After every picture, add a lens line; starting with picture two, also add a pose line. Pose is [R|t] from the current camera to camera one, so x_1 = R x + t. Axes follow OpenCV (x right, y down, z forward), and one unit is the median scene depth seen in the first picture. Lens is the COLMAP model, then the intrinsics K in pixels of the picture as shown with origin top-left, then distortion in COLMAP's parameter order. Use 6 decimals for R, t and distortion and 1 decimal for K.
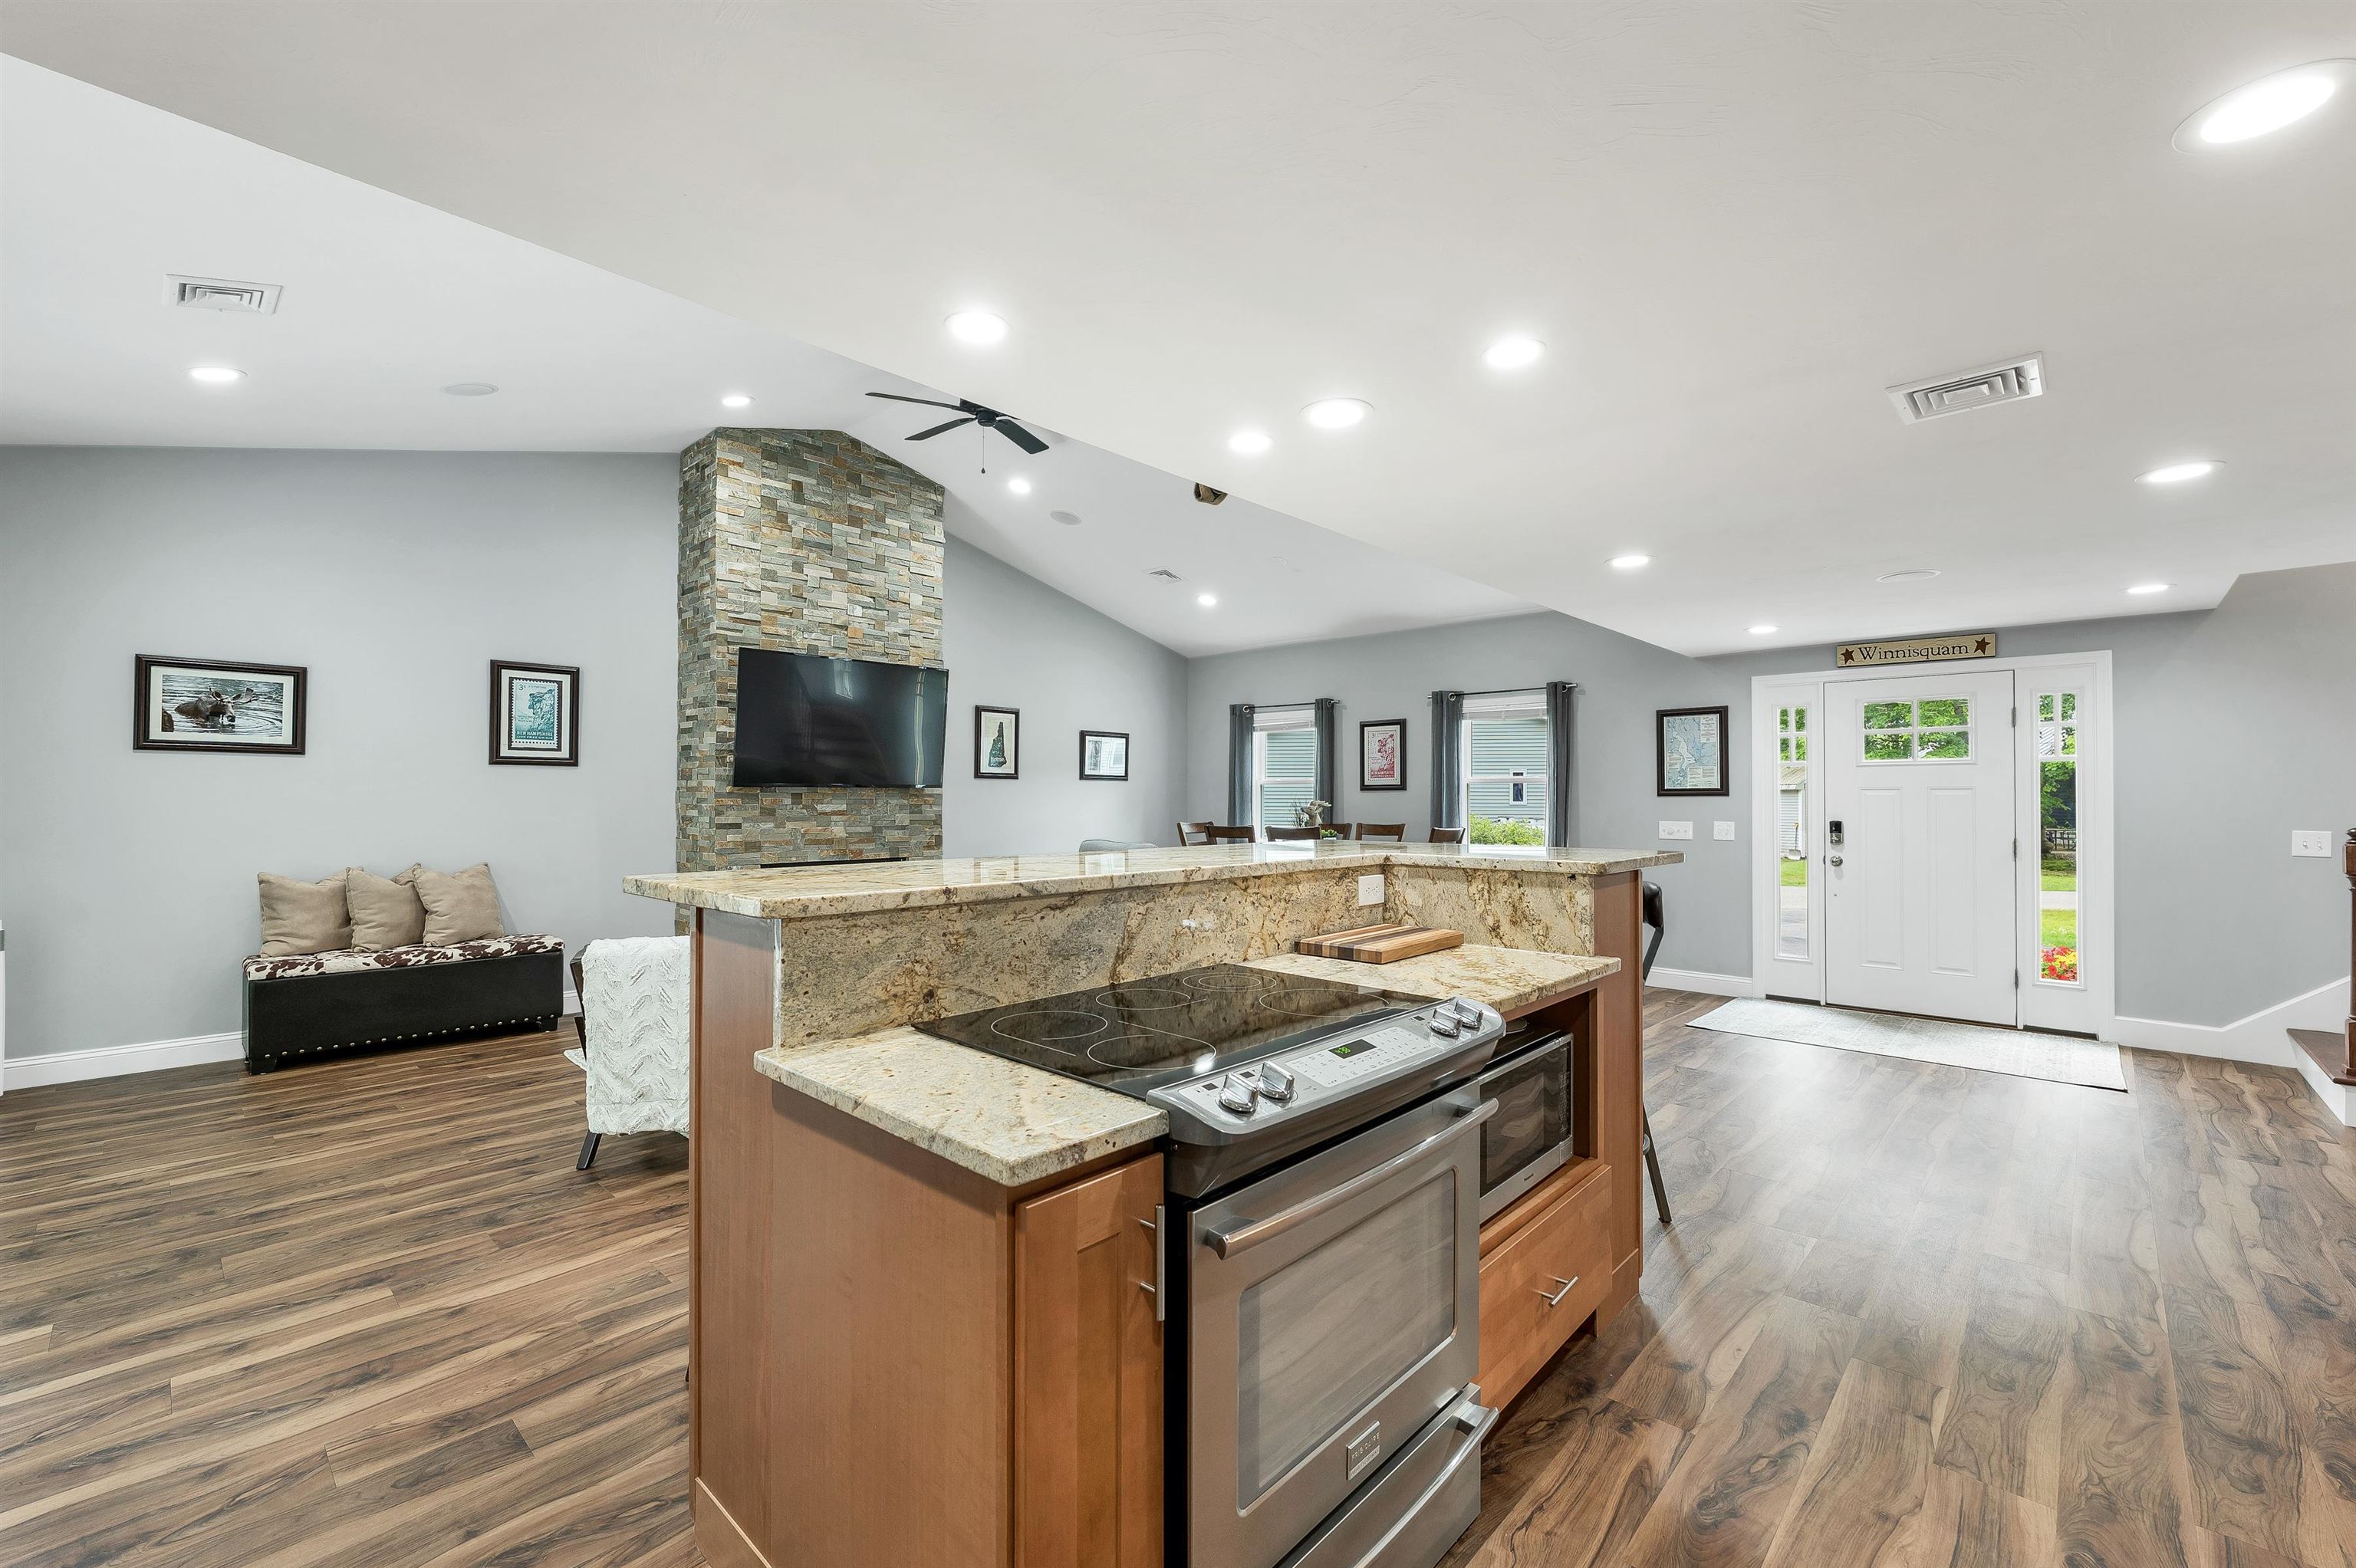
lens RADIAL K [[974.1, 0, 1177.6], [0, 974.1, 791.5], [0, 0, 1]] dist [-0.002004, -0.000005]
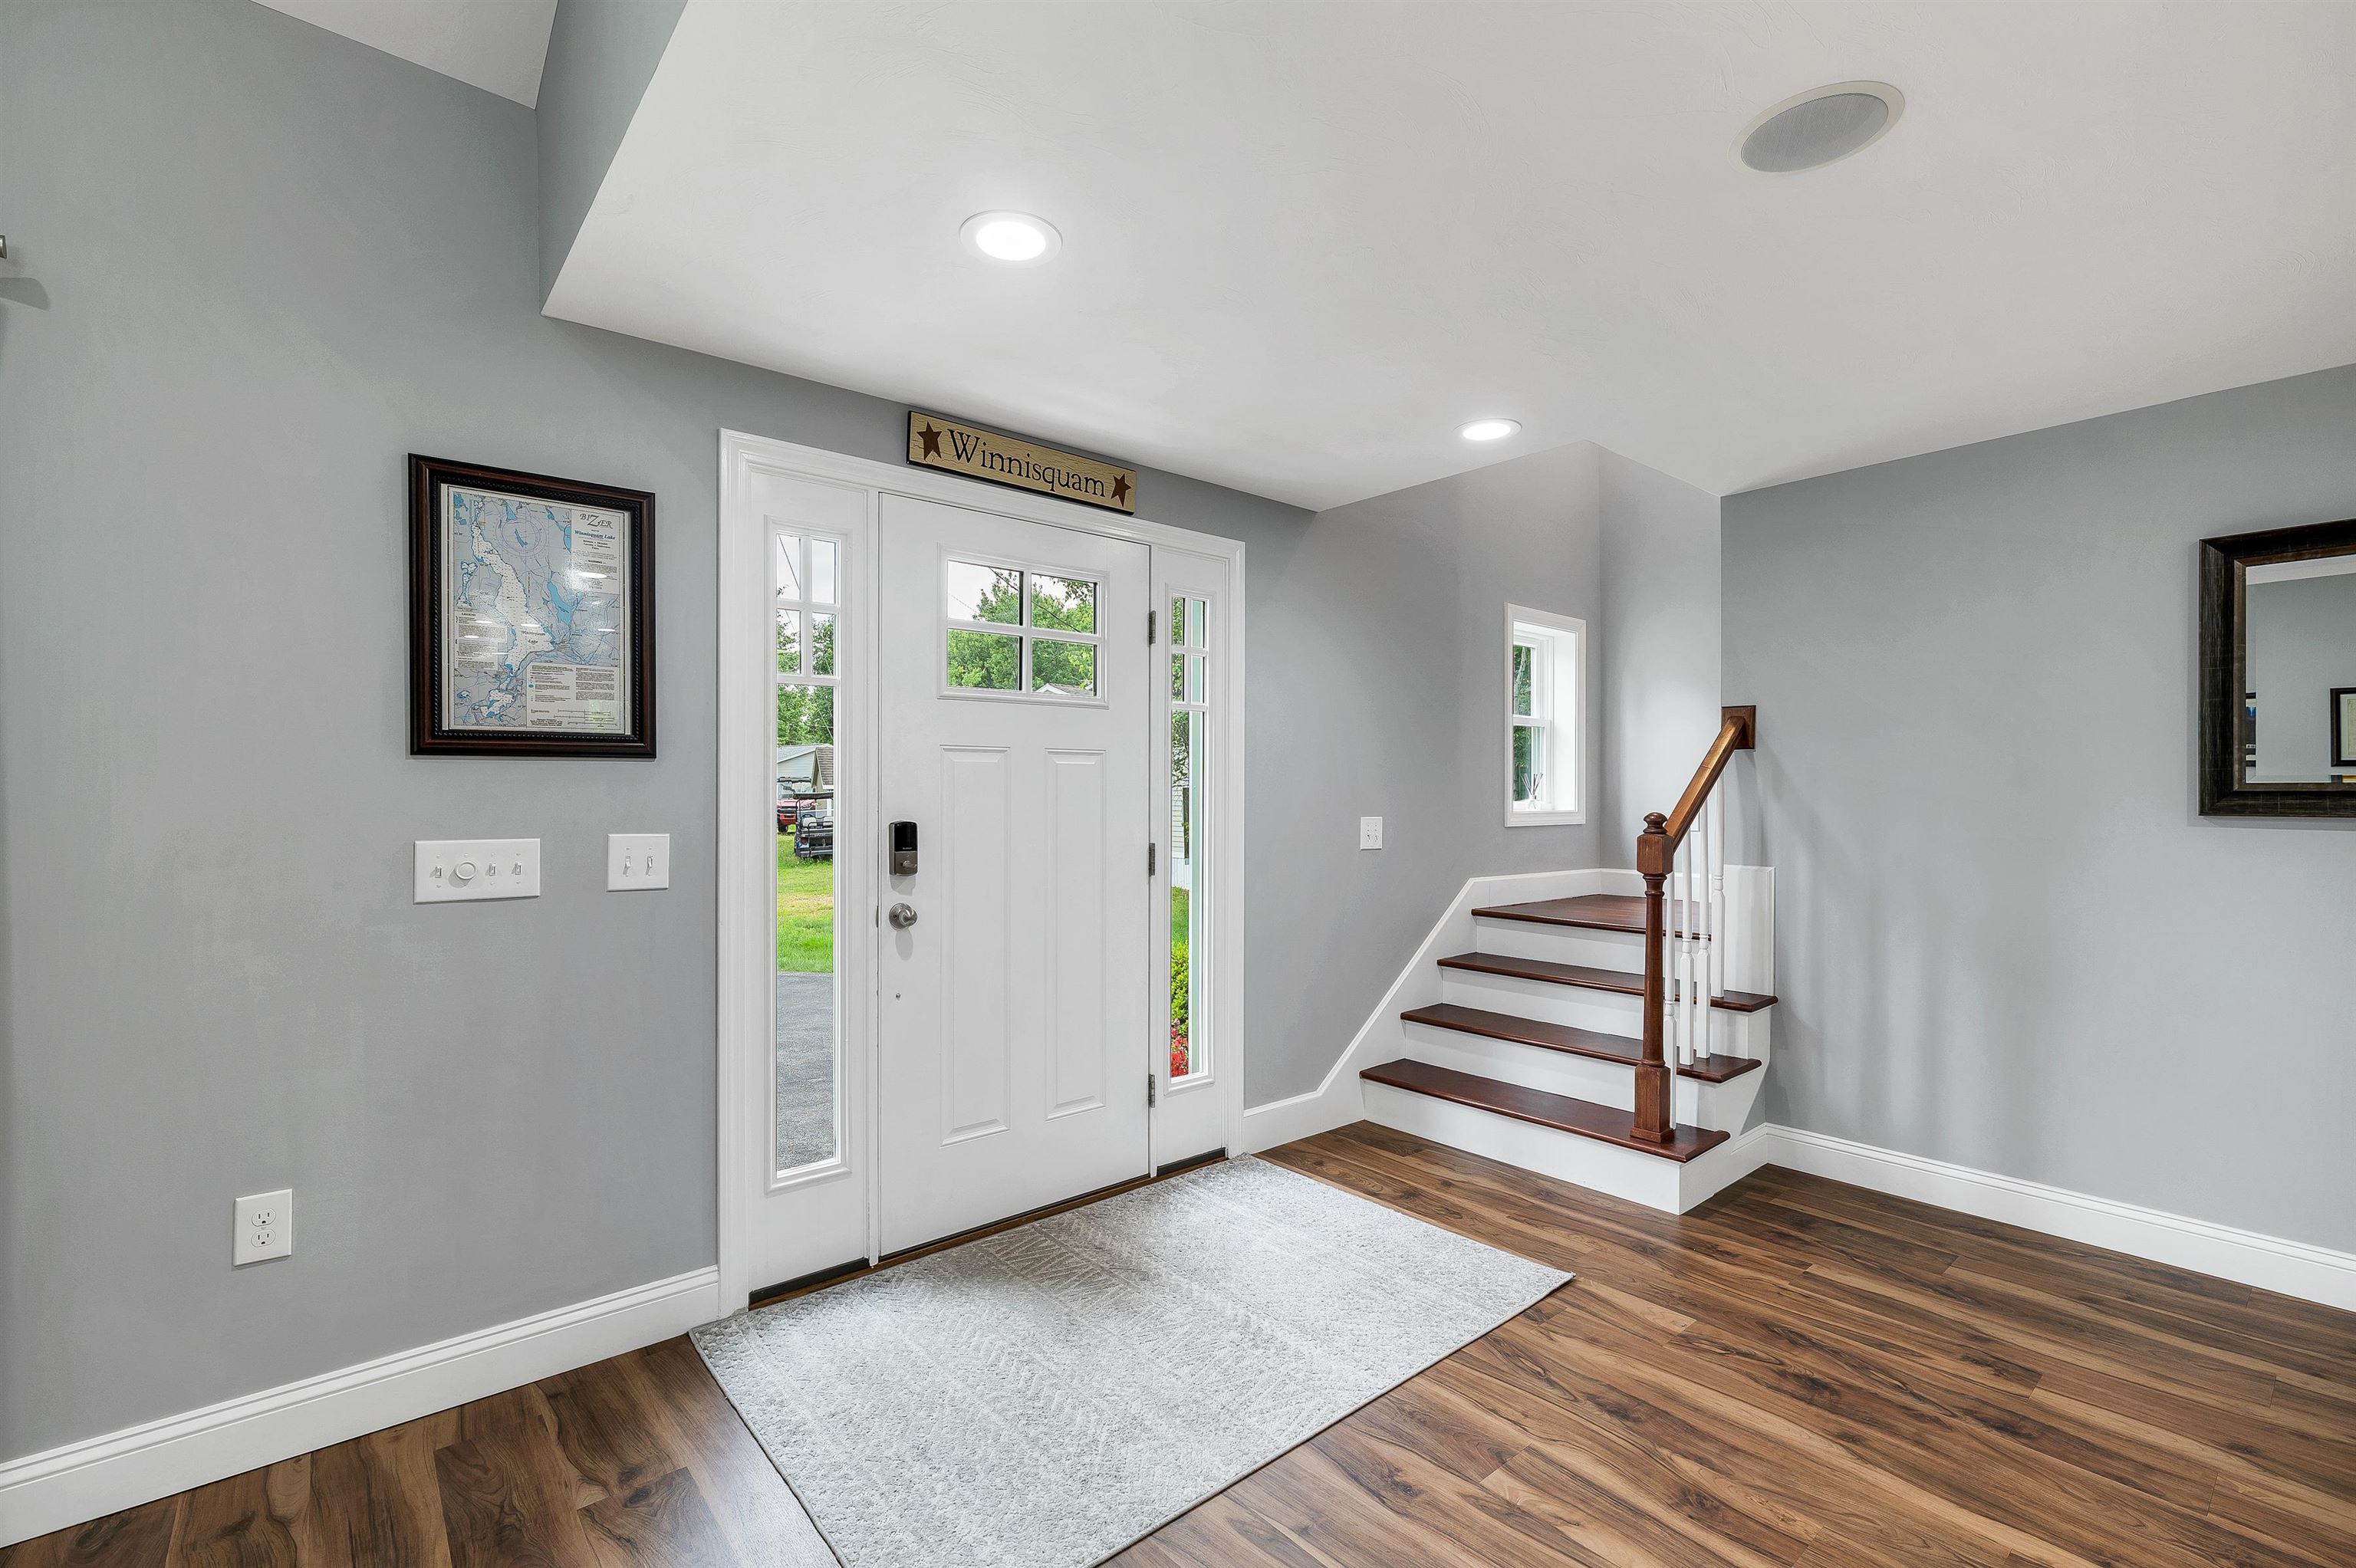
lens RADIAL K [[1016.3, 0, 1178.0], [0, 1016.3, 784.0], [0, 0, 1]] dist [-0.001184, 0.000242]
pose [[0.113447, 0.001645, 0.993543, 0.252948], [-0.009377, 0.999956, -0.000585, 0.013176], [-0.993500, -0.009250, 0.113457, 0.843486]]
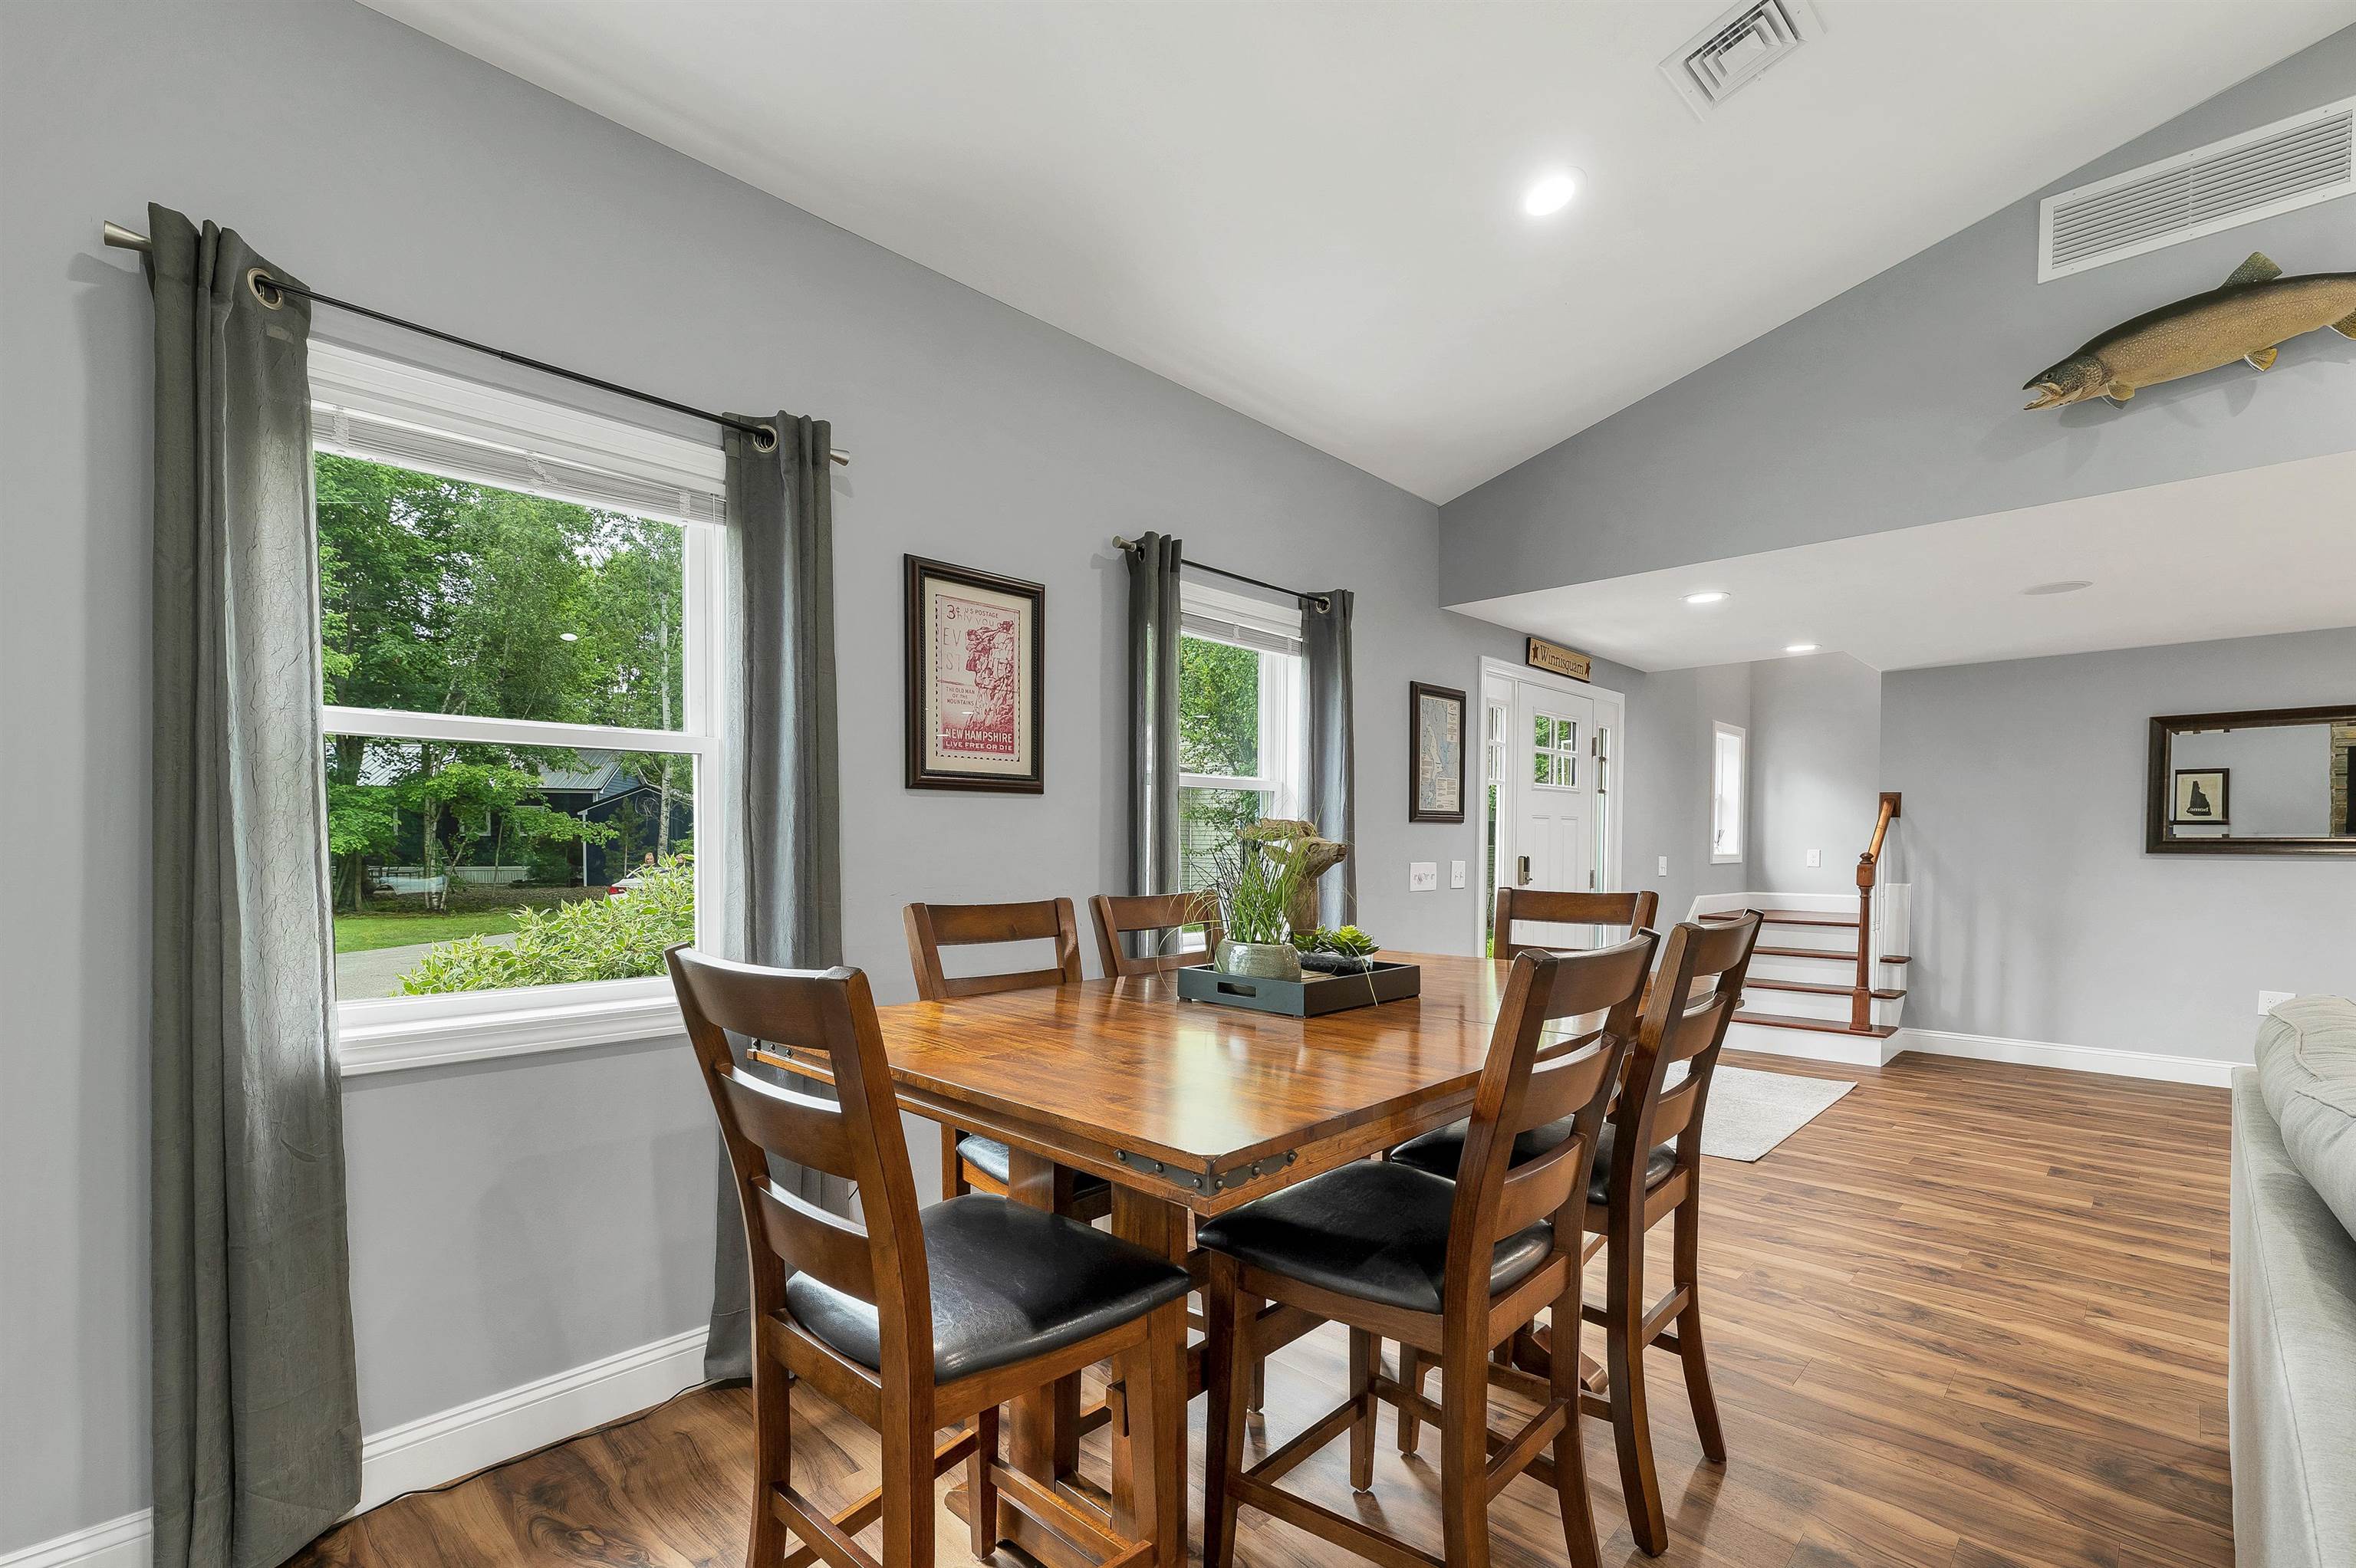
lens RADIAL K [[1026.2, 0, 1176.5], [0, 1026.2, 862.1], [0, 0, 1]] dist [-0.001211, 0.000012]
pose [[0.016349, -0.025737, 0.999535, -0.175304], [-0.012898, 0.999580, 0.025949, 0.017403], [-0.999783, -0.013316, 0.016010, 1.291255]]
